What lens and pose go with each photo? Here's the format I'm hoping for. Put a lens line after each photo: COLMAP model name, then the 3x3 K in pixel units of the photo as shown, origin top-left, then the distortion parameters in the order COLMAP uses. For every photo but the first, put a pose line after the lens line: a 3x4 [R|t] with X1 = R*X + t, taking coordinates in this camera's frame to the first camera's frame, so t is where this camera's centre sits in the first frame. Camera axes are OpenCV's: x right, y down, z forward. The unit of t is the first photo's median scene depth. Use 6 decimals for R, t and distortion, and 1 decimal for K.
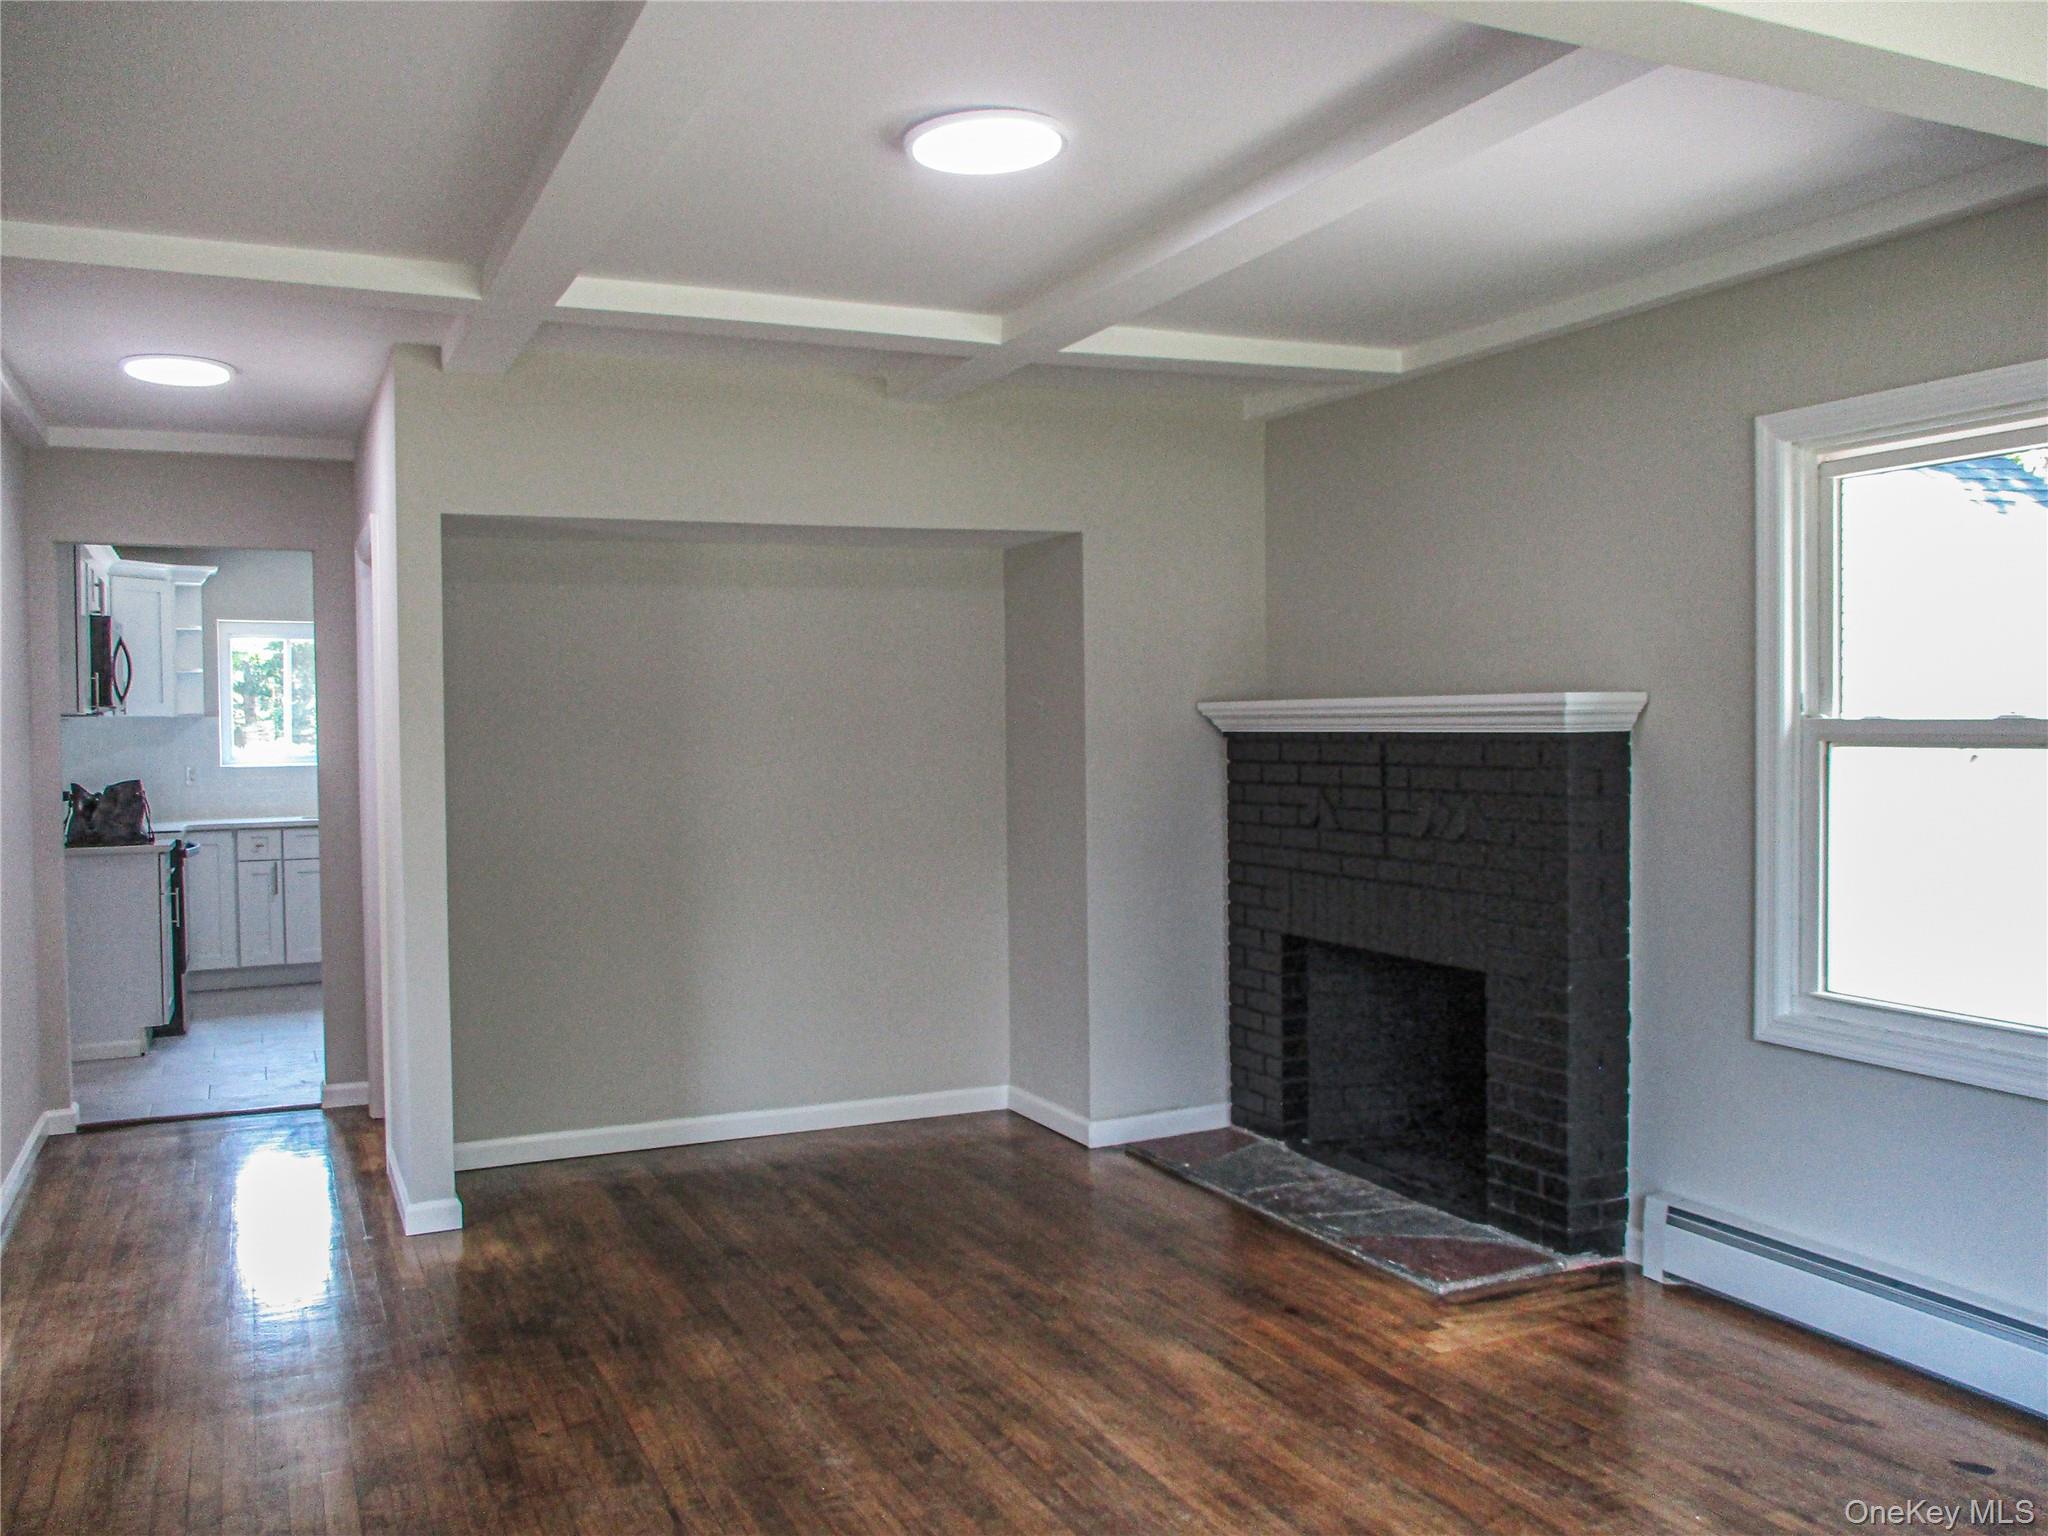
lens RADIAL K [[1717.8, 0, 1073.1], [0, 1717.8, 762.8], [0, 0, 1]] dist [-0.023080, 0.014537]
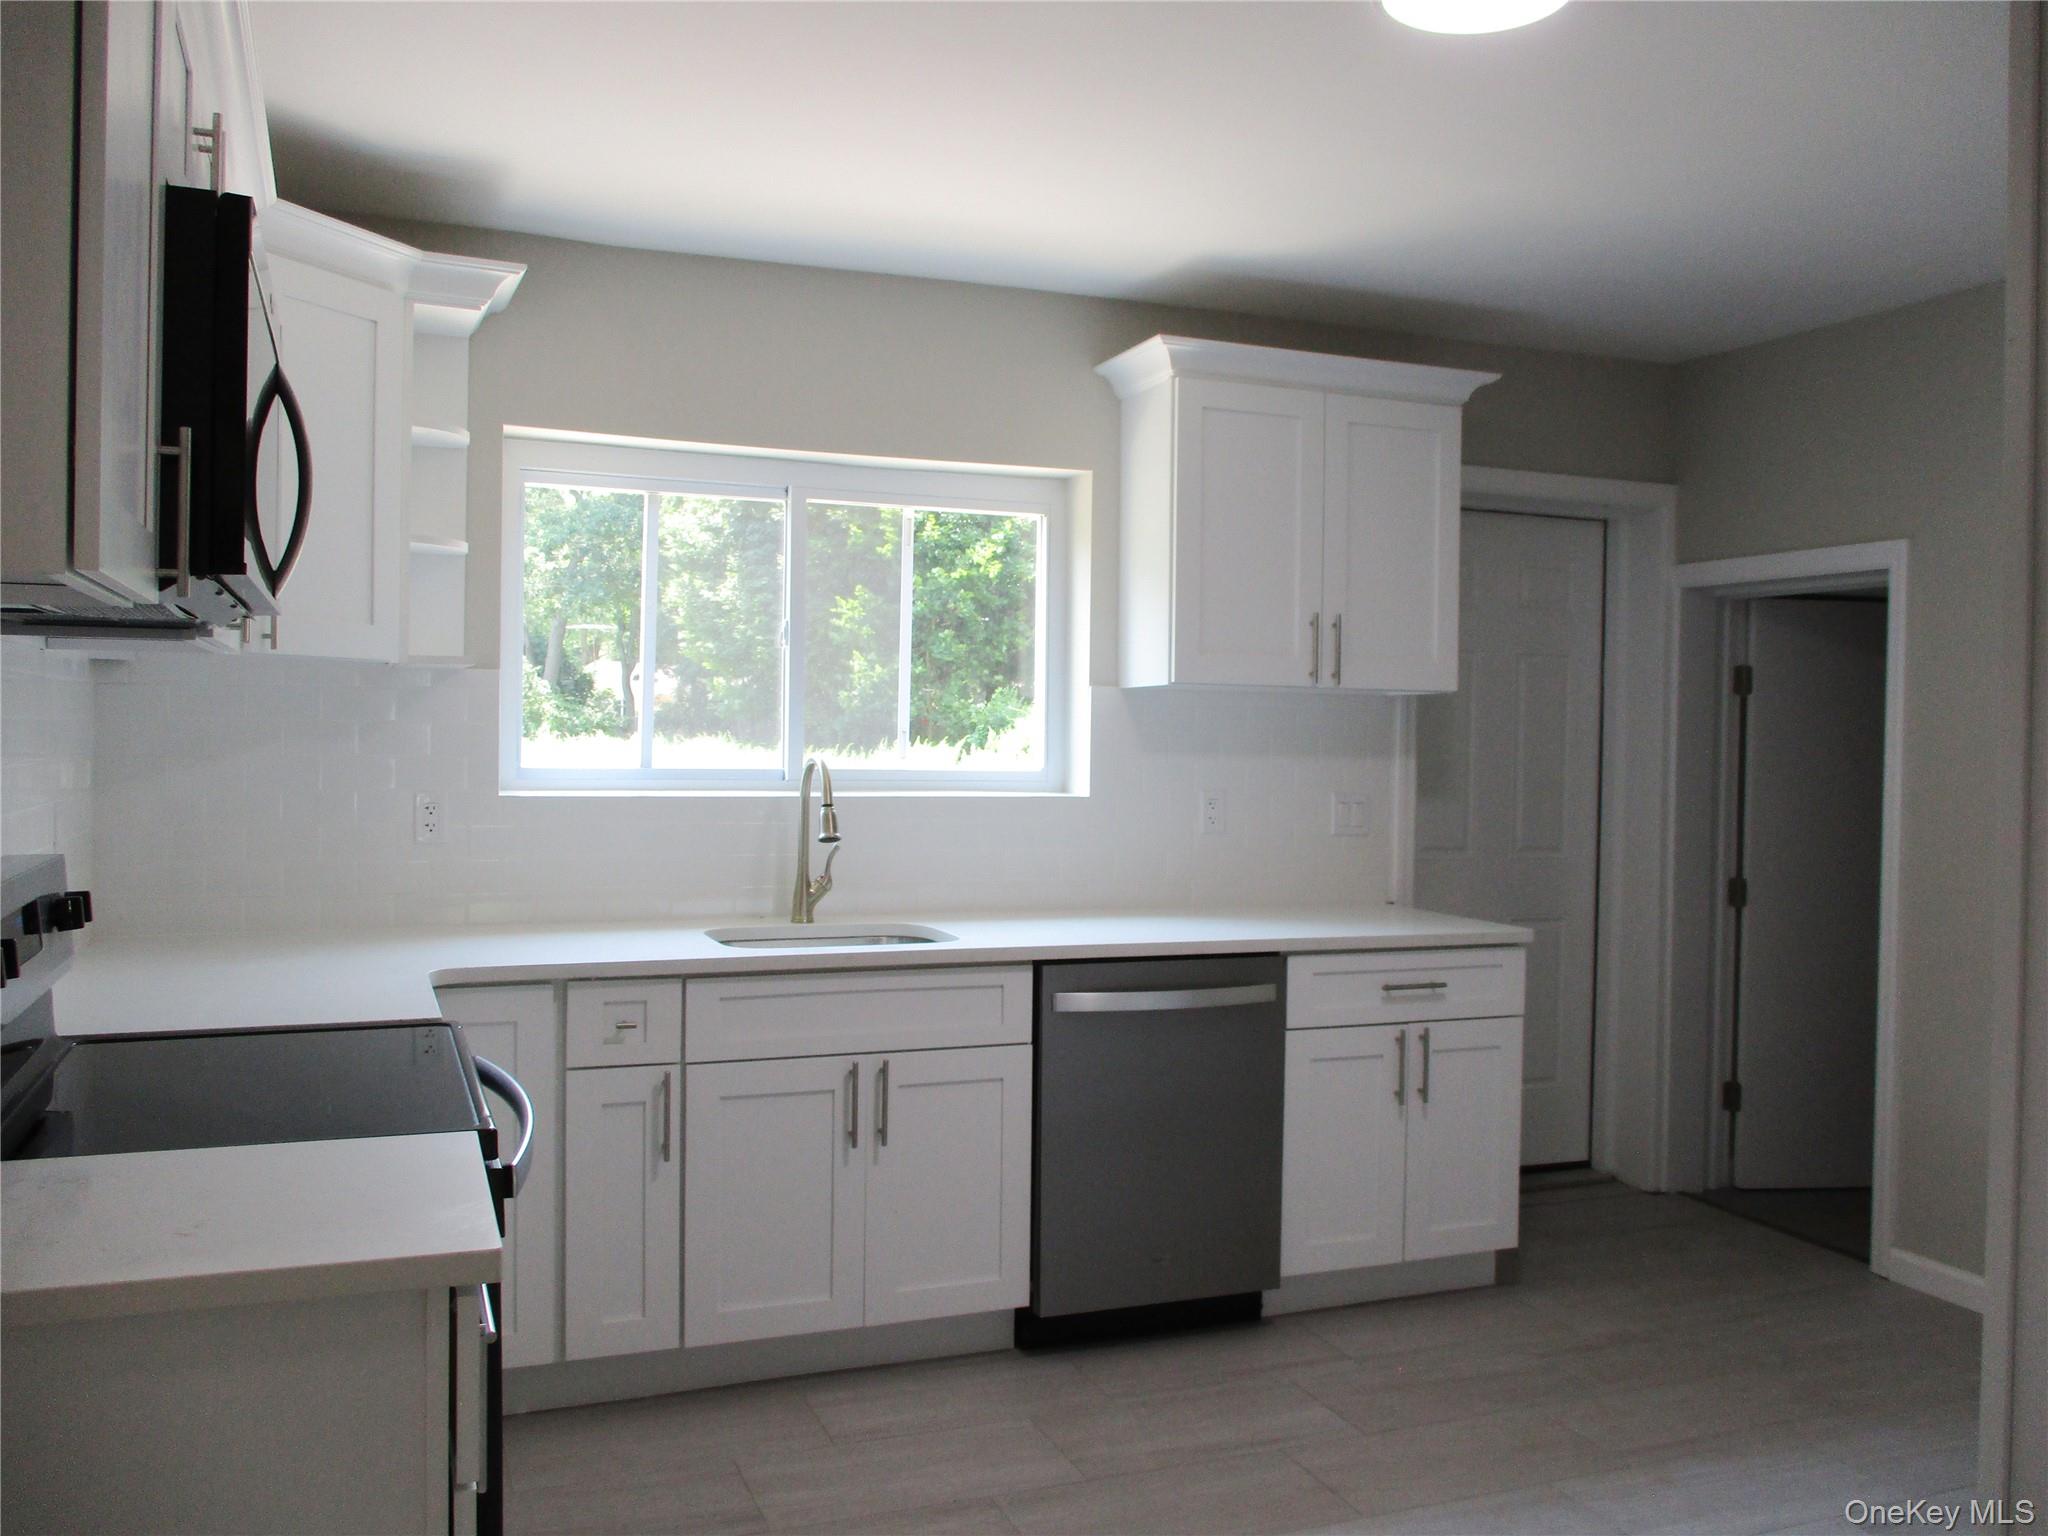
lens RADIAL K [[1717.8, 0, 1073.1], [0, 1717.8, 762.8], [0, 0, 1]] dist [-0.023080, 0.014537]
pose [[0.997924, 0.034025, -0.054677, -0.362378], [-0.034488, 0.999377, -0.007541, -0.007087], [0.054386, 0.009411, 0.998476, 0.642262]]
